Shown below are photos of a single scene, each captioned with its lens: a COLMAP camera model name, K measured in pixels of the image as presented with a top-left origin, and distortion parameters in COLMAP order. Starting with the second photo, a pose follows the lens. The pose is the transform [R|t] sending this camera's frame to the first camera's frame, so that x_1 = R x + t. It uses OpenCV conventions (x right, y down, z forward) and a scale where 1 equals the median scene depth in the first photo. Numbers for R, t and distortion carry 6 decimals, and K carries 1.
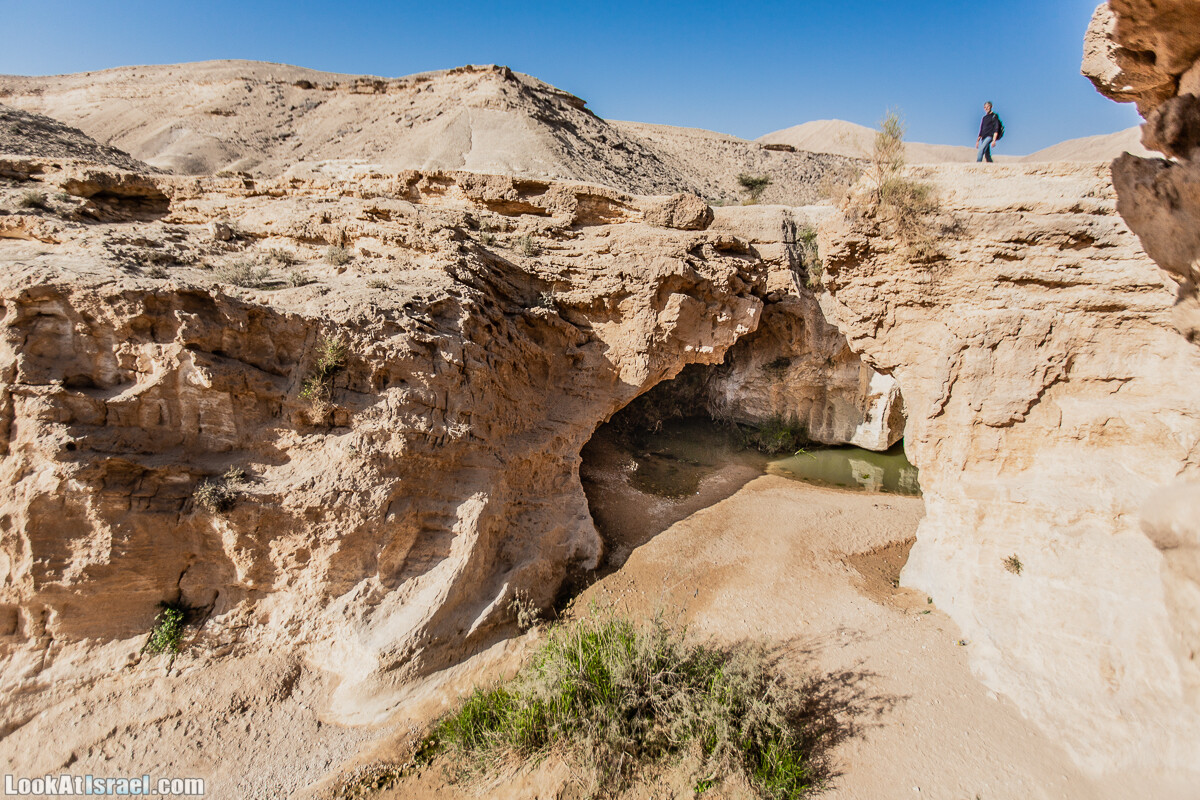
lens RADIAL K [[671.5, 0, 596.9], [0, 671.5, 381.9], [0, 0, 1]] dist [0.001173, -0.000158]
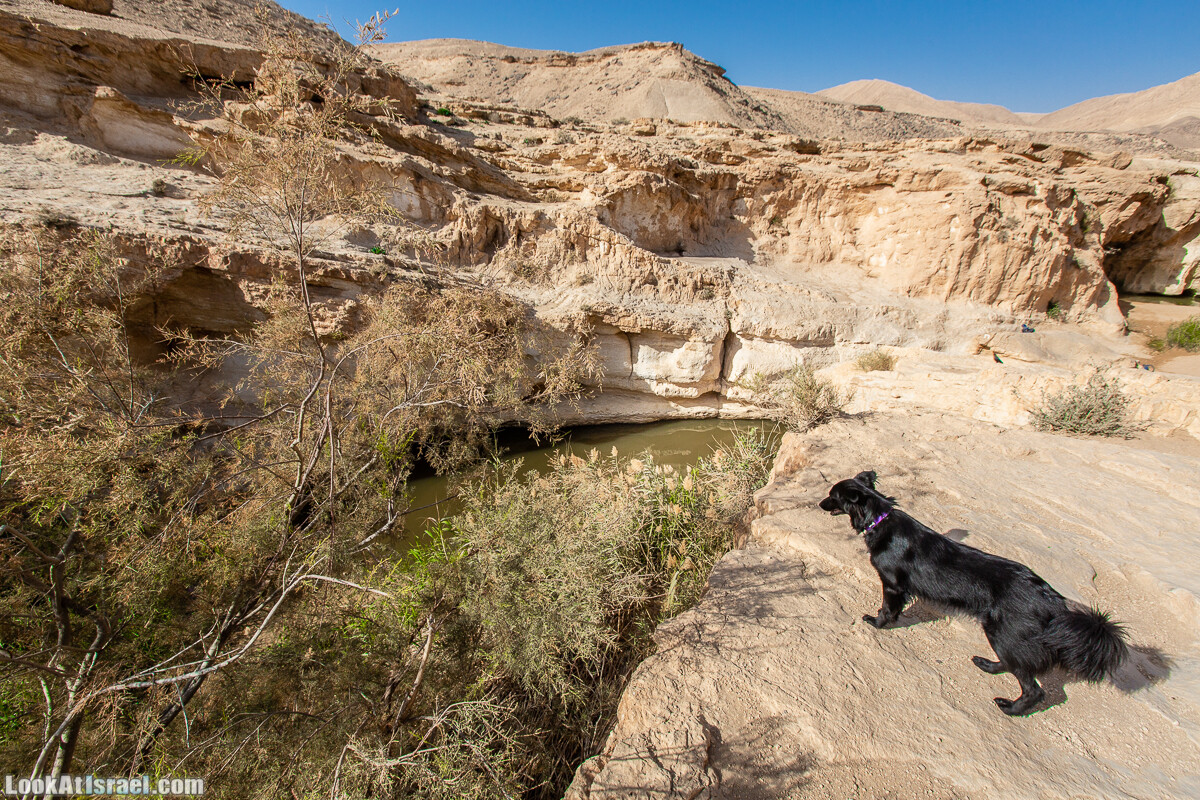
lens RADIAL K [[525.2, 0, 585.3], [0, 525.2, 387.2], [0, 0, 1]] dist [-0.000184, -0.001132]
pose [[0.993764, 0.049019, -0.100147, -0.166764], [-0.032831, 0.987001, 0.157323, 0.028221], [0.106557, -0.153054, 0.982456, -0.103661]]
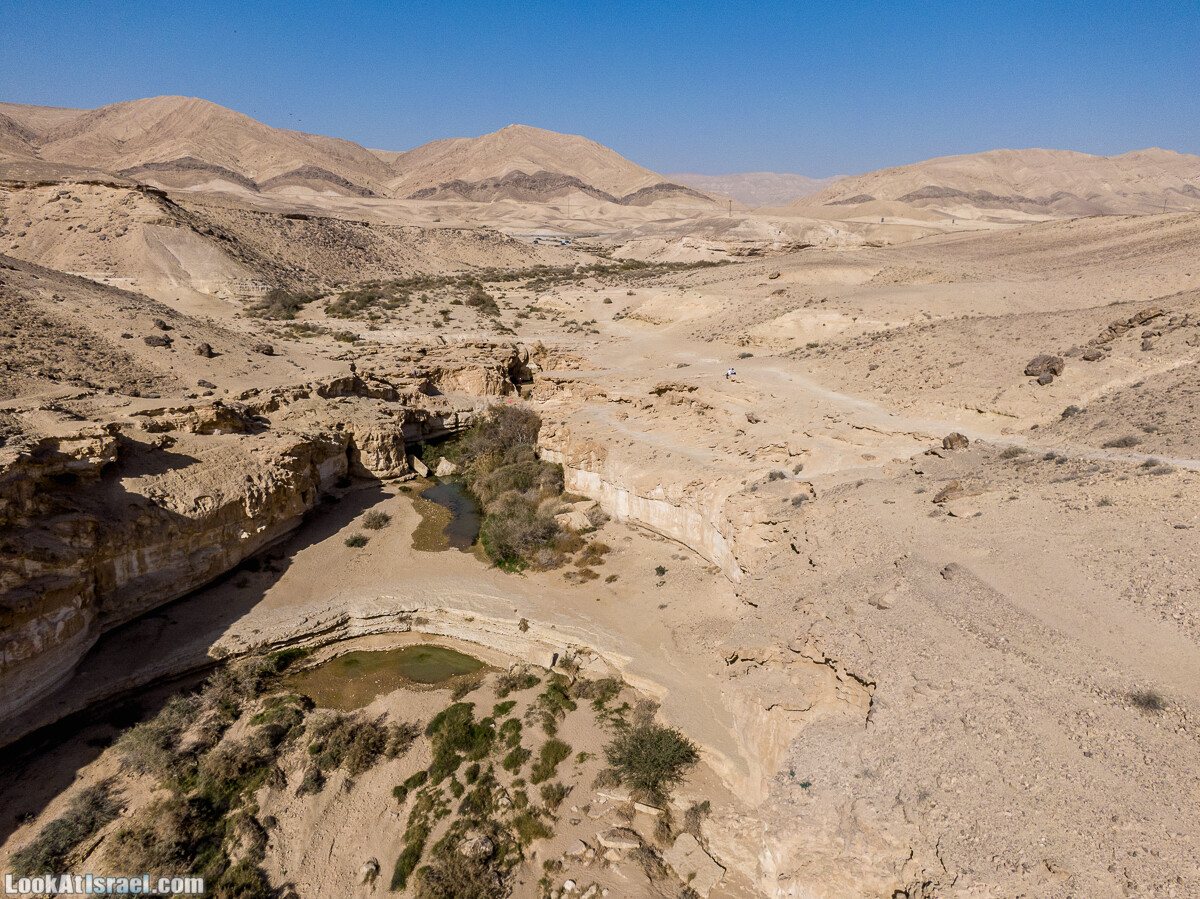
lens RADIAL K [[856.0, 0, 600.0], [0, 856.0, 449.5], [0, 0, 1]] dist [0.047209, -0.036258]
pose [[0.711299, -0.185597, 0.677943, -0.678218], [0.153903, 0.982229, 0.107425, -0.001977], [-0.685833, 0.027926, 0.727223, -0.761665]]
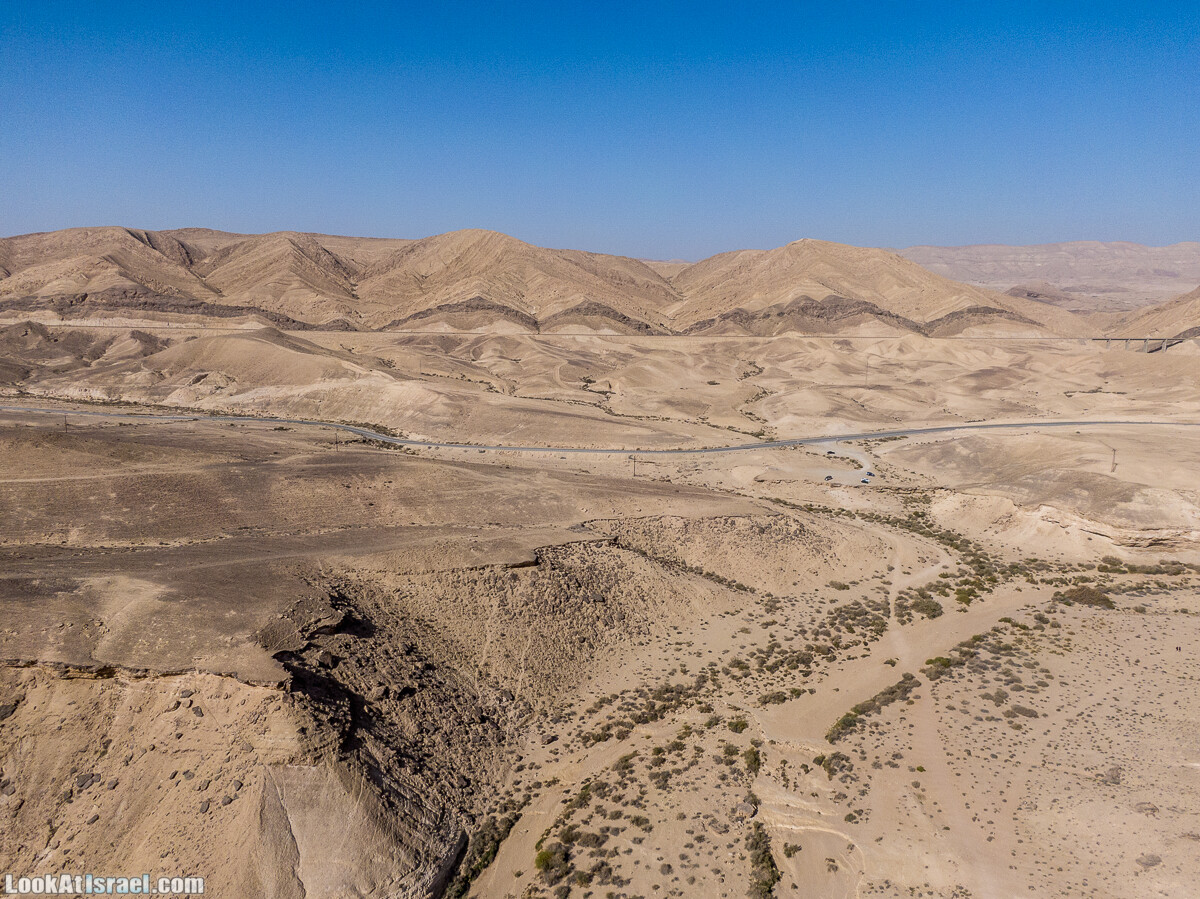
lens RADIAL K [[856.0, 0, 600.0], [0, 856.0, 449.5], [0, 0, 1]] dist [0.047209, -0.036258]
pose [[0.893724, -0.095116, 0.438417, -0.221479], [0.106805, 0.994278, -0.002014, -0.665735], [-0.435717, 0.048625, 0.898769, -0.257297]]
